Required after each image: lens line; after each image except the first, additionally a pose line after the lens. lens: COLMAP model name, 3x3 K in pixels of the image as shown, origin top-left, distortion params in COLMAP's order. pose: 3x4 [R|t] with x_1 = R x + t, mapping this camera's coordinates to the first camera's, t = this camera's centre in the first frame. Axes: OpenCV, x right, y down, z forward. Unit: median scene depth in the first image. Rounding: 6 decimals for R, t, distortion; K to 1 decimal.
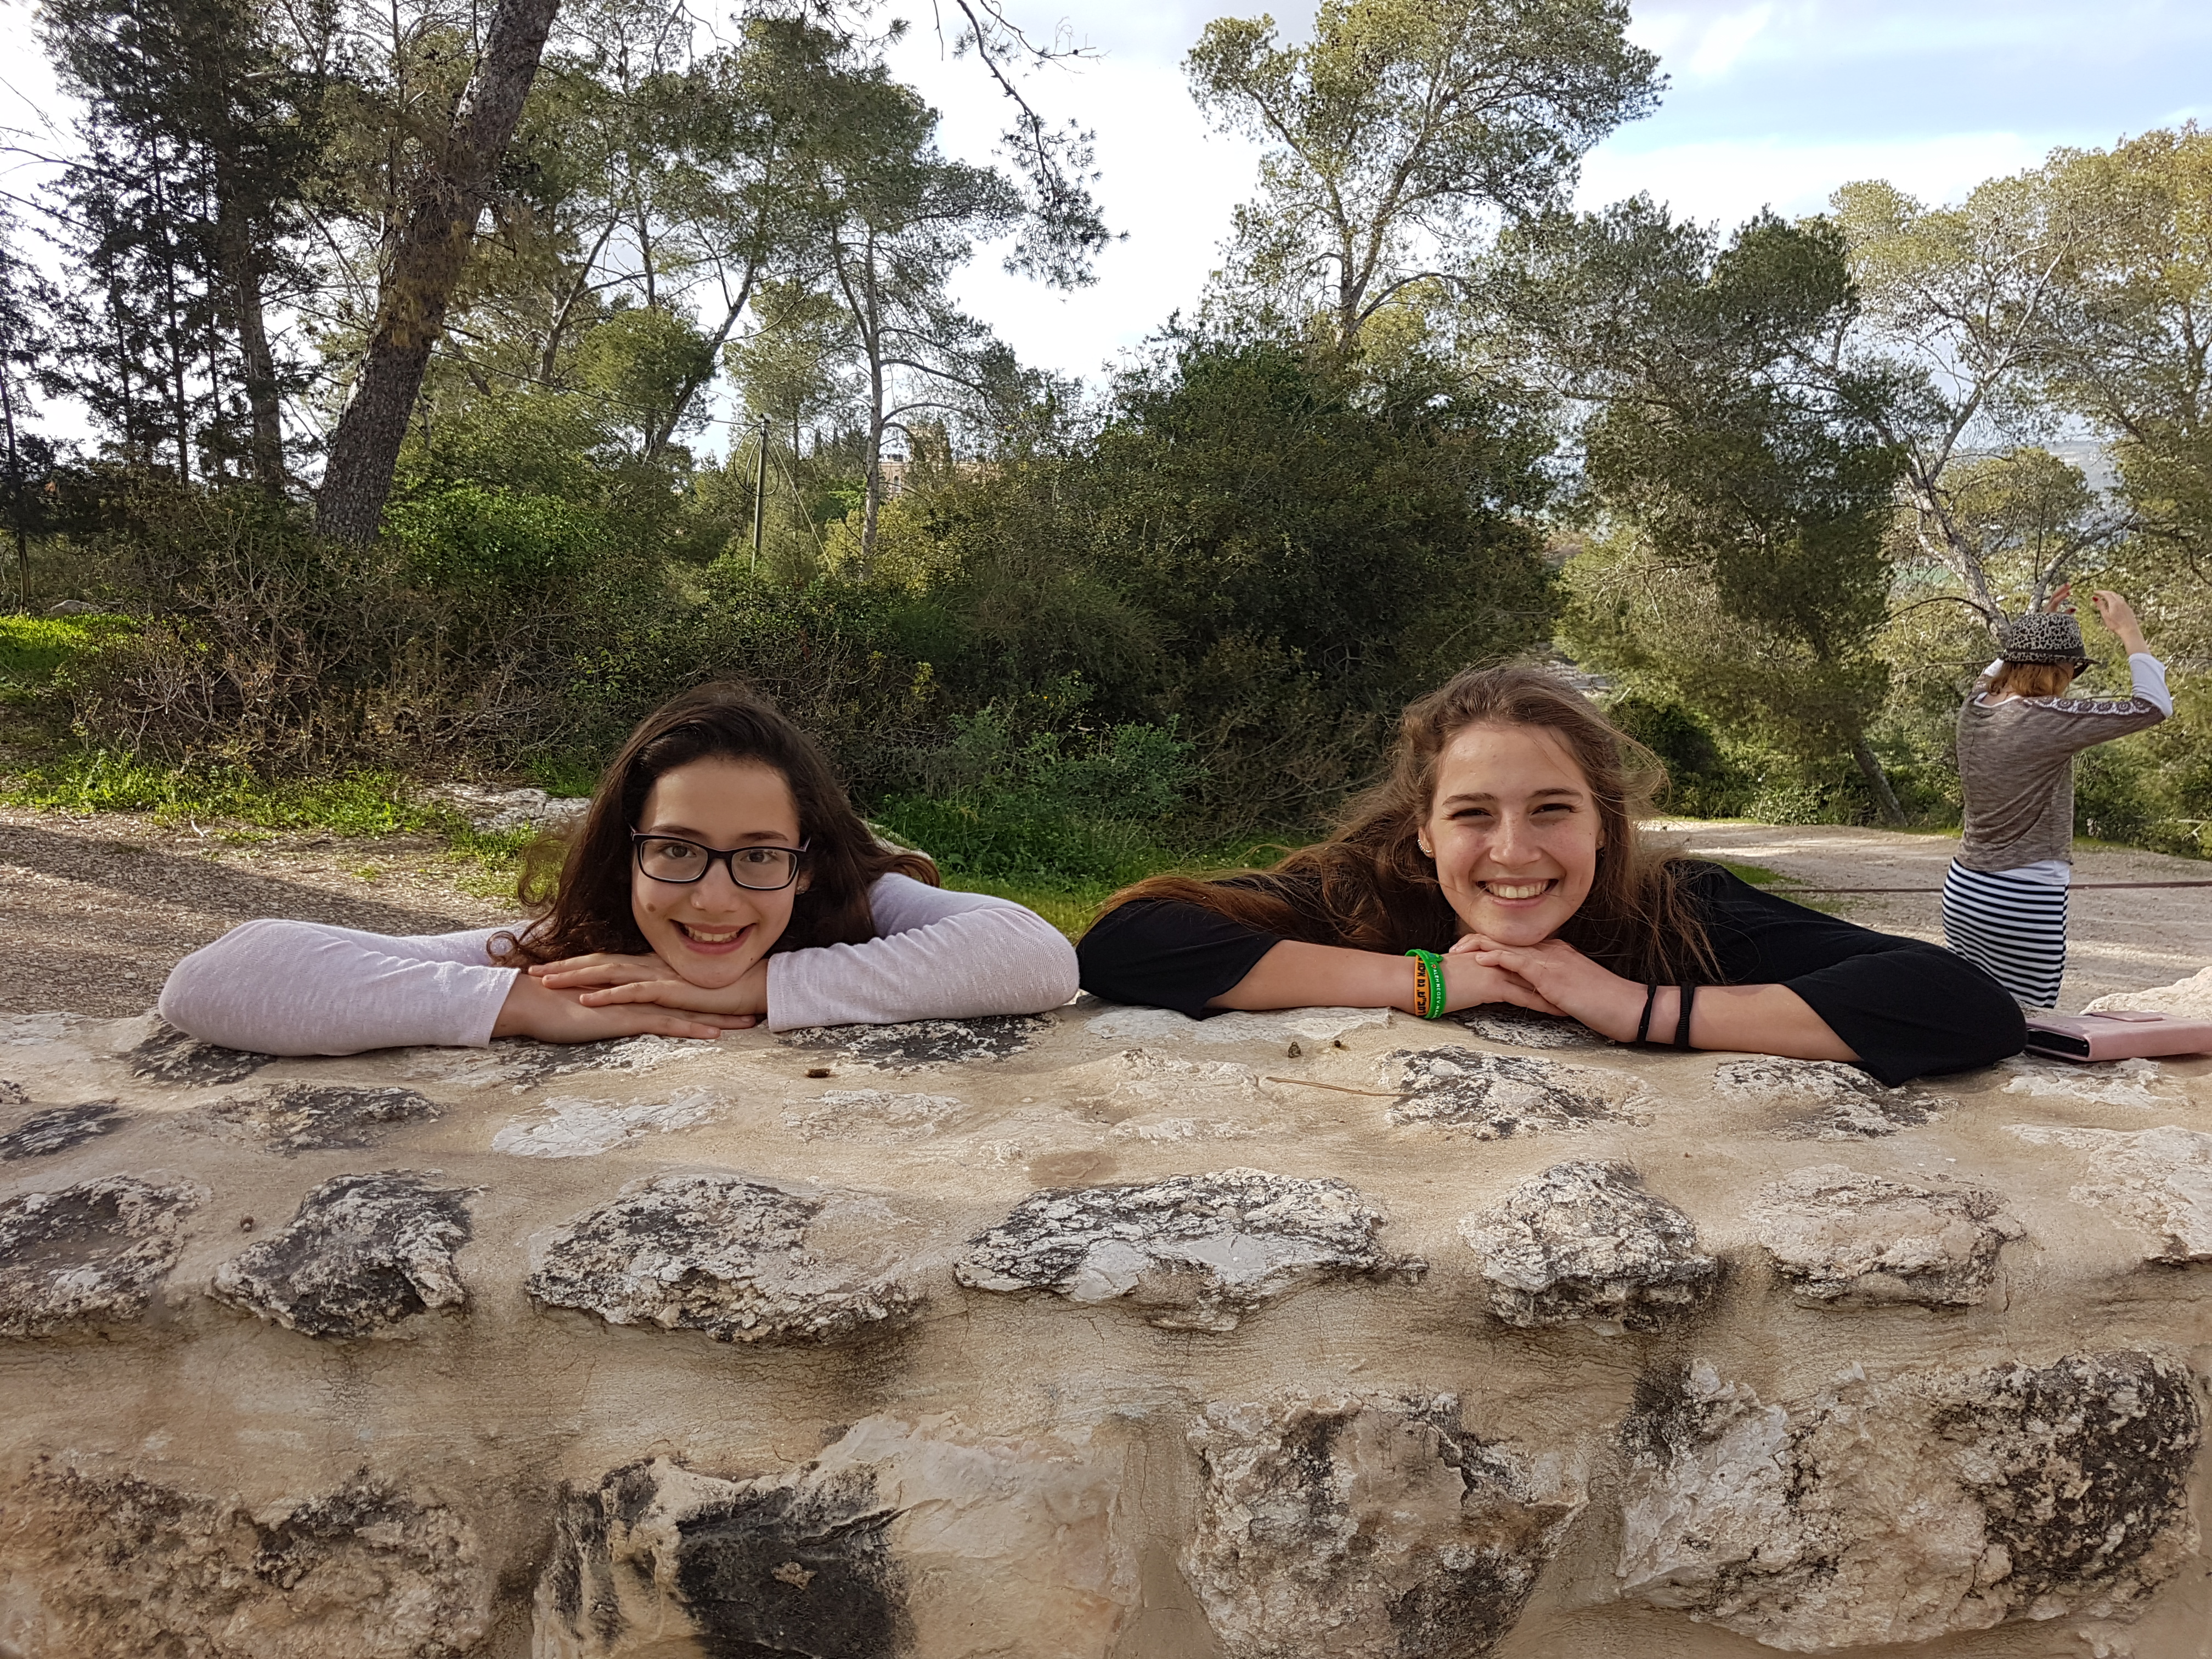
lens RADIAL K [[1705.0, 0, 1142.2], [0, 1705.0, 839.0], [0, 0, 1]] dist [0.077505, -0.150009]
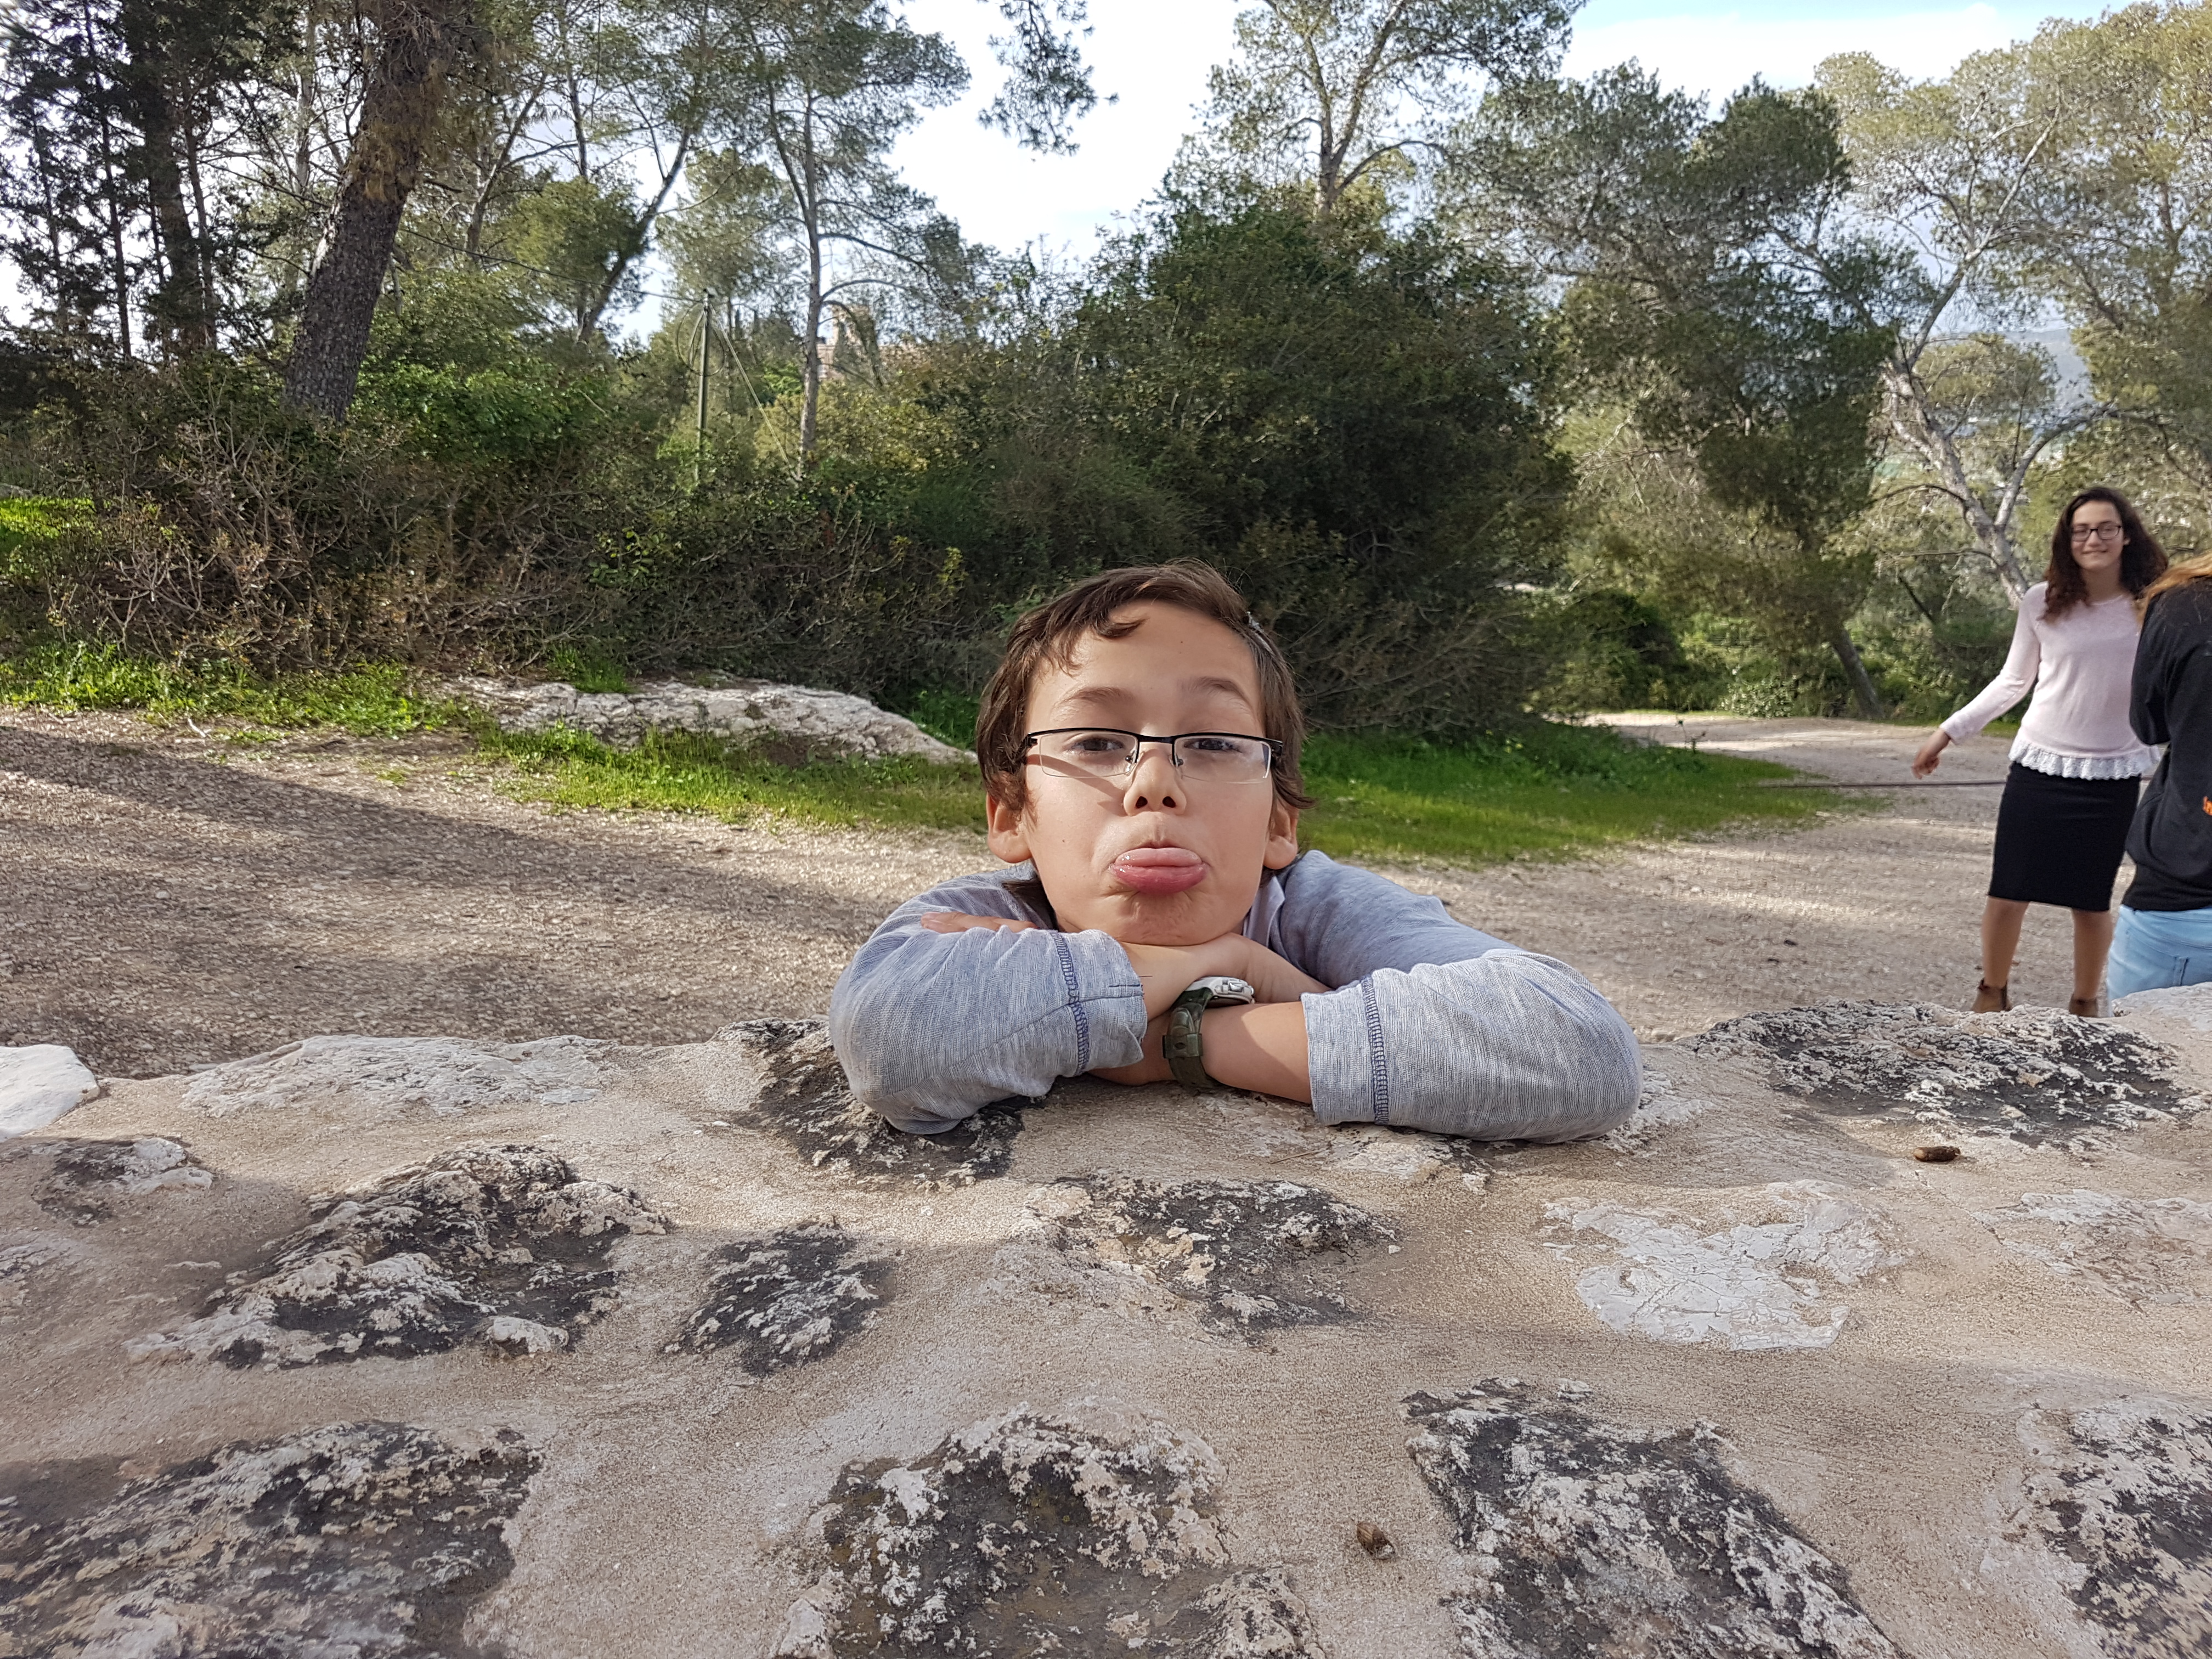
lens RADIAL K [[1672.9, 0, 1070.1], [0, 1672.9, 840.3], [0, 0, 1]] dist [0.016315, -0.045195]
pose [[0.999559, -0.004221, 0.029390, -0.075447], [0.002257, 0.997781, 0.066541, -0.003049], [-0.029605, -0.066445, 0.997351, 0.065440]]
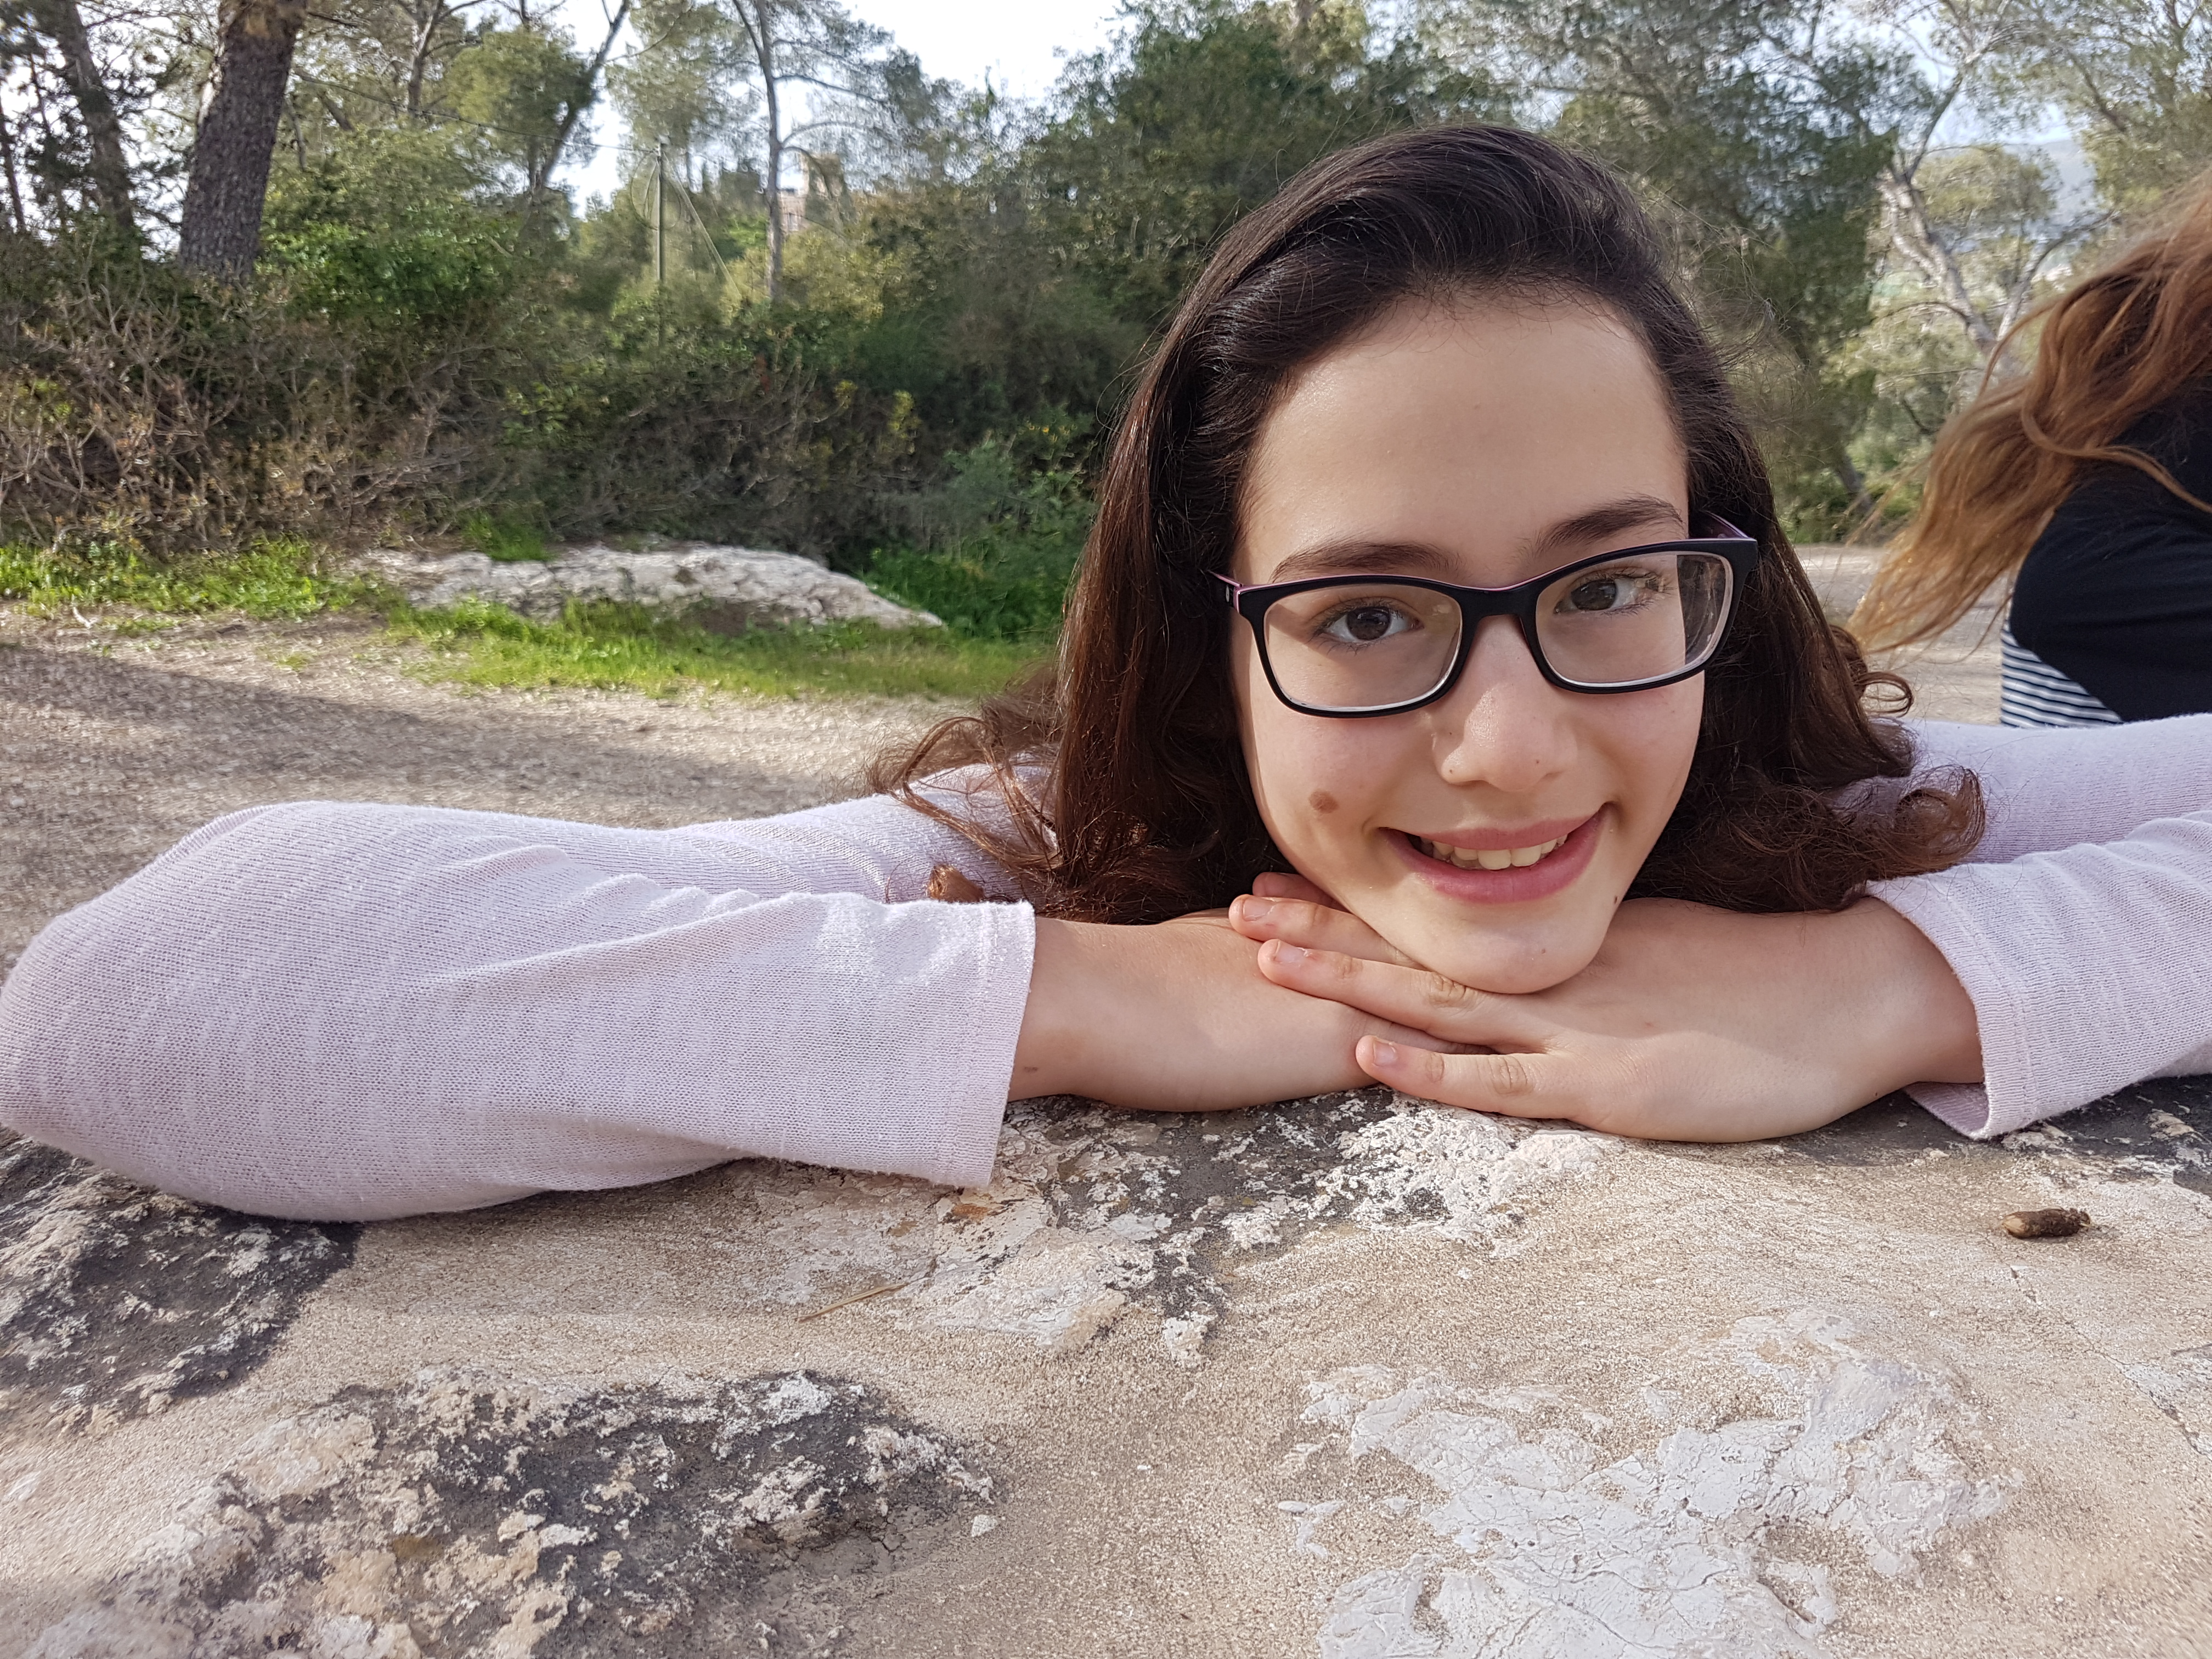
lens RADIAL K [[1681.0, 0, 1112.7], [0, 1681.0, 805.1], [0, 0, 1]] dist [-0.046973, 0.046441]
pose [[0.997938, -0.046287, 0.044472, -0.056376], [0.040205, 0.990820, 0.129072, 0.000063], [-0.050038, -0.127018, 0.990638, 0.103368]]
